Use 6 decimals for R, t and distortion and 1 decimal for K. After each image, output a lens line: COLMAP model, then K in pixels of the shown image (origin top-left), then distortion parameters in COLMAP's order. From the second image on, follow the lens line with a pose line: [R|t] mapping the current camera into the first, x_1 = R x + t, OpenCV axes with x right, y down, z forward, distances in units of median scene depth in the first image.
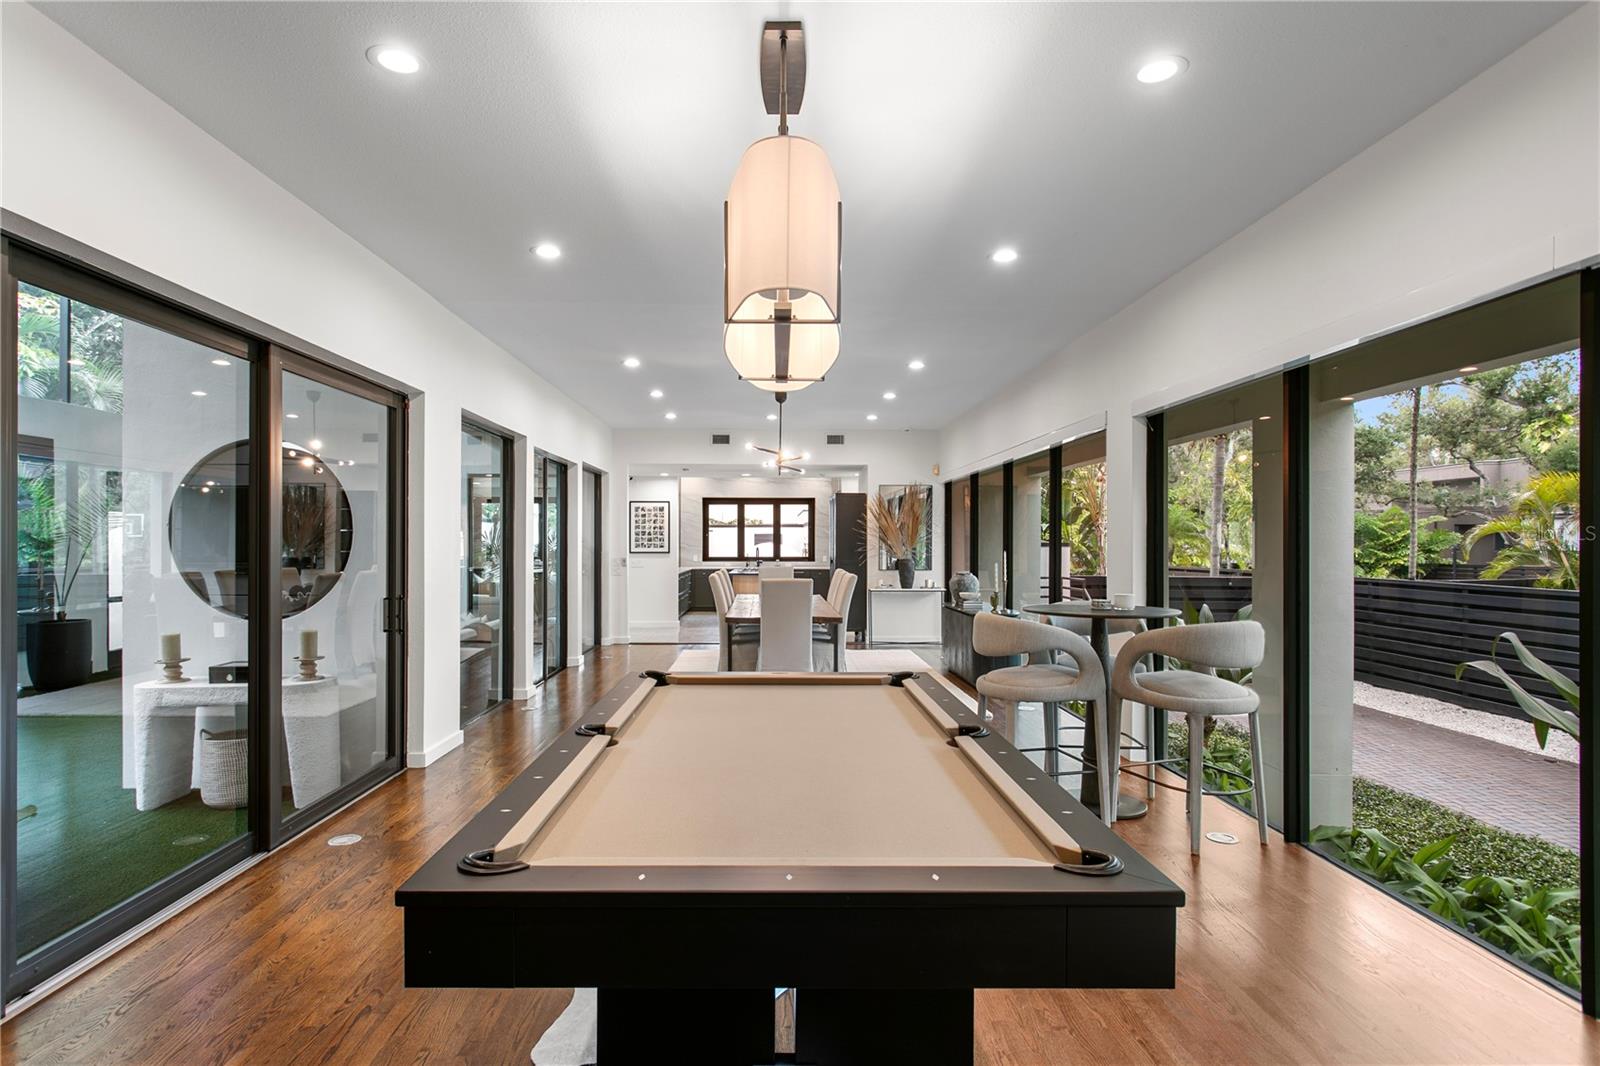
lens RADIAL K [[878.2, 0, 799.9], [0, 878.2, 536.9], [0, 0, 1]] dist [0.005047, 0.000184]
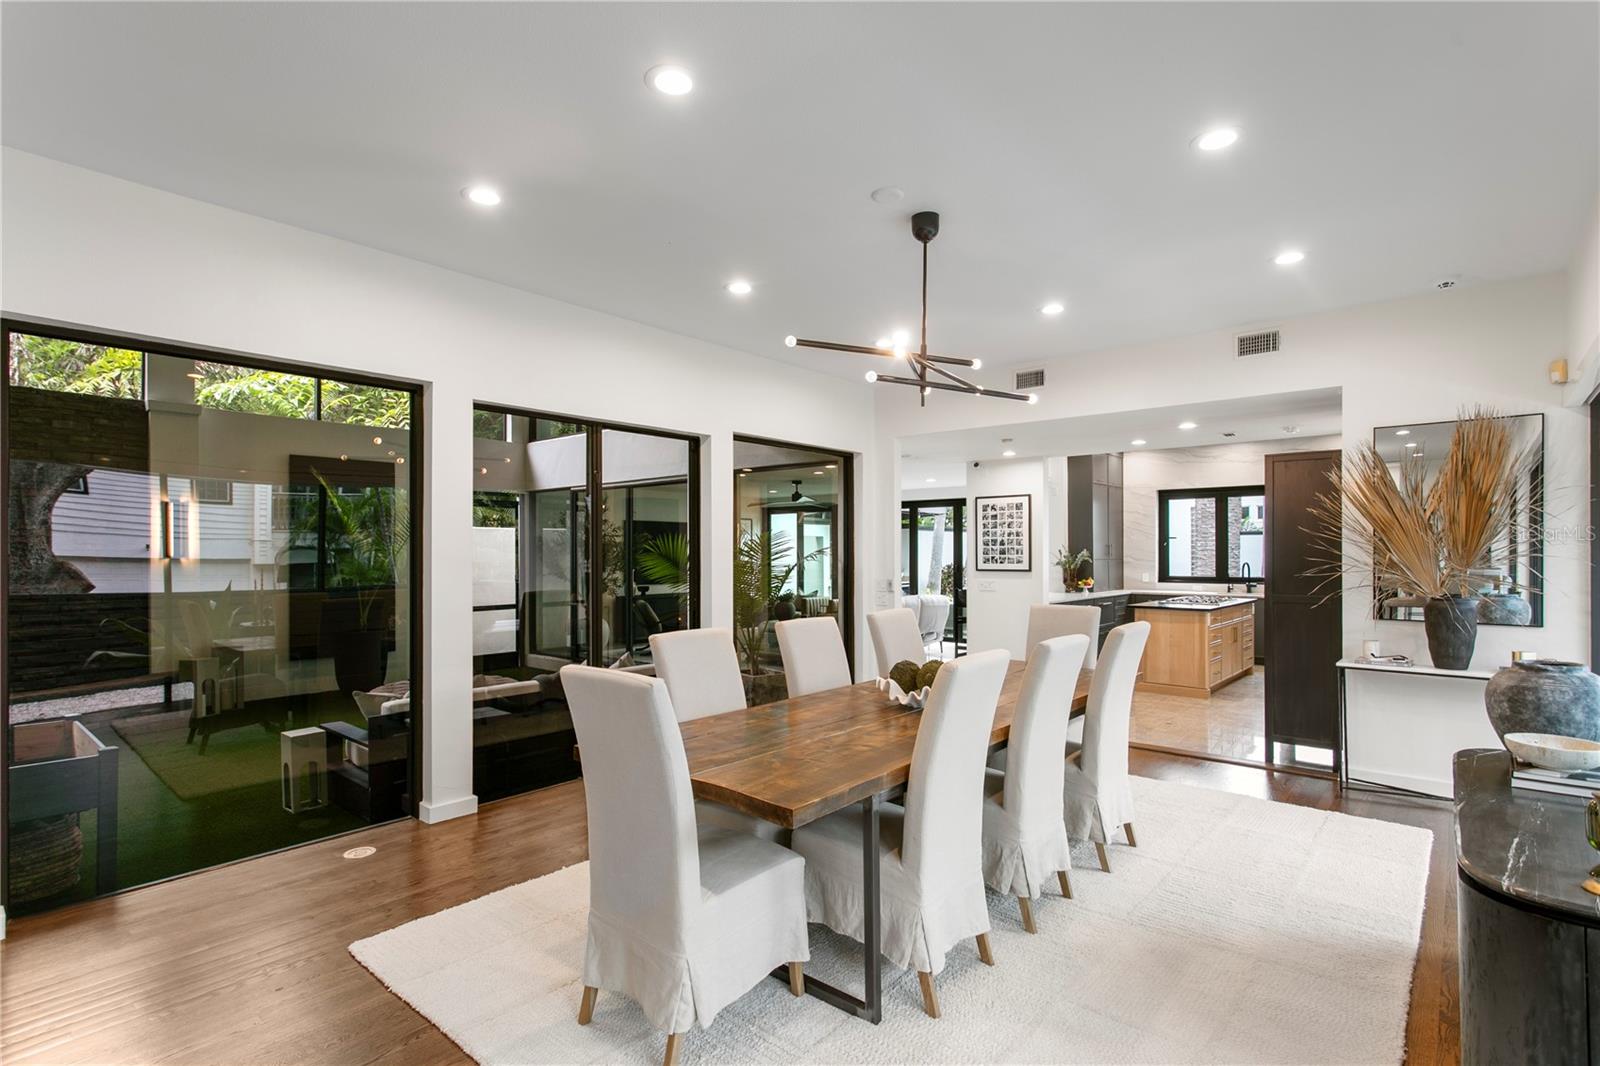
lens RADIAL K [[769.0, 0, 802.4], [0, 769.0, 536.4], [0, 0, 1]] dist [0.003224, 0.000251]
pose [[0.729562, -0.018147, -0.683674, 0.126386], [0.007345, 0.999798, -0.018700, 0.001340], [0.683875, 0.008621, 0.729548, 0.453087]]
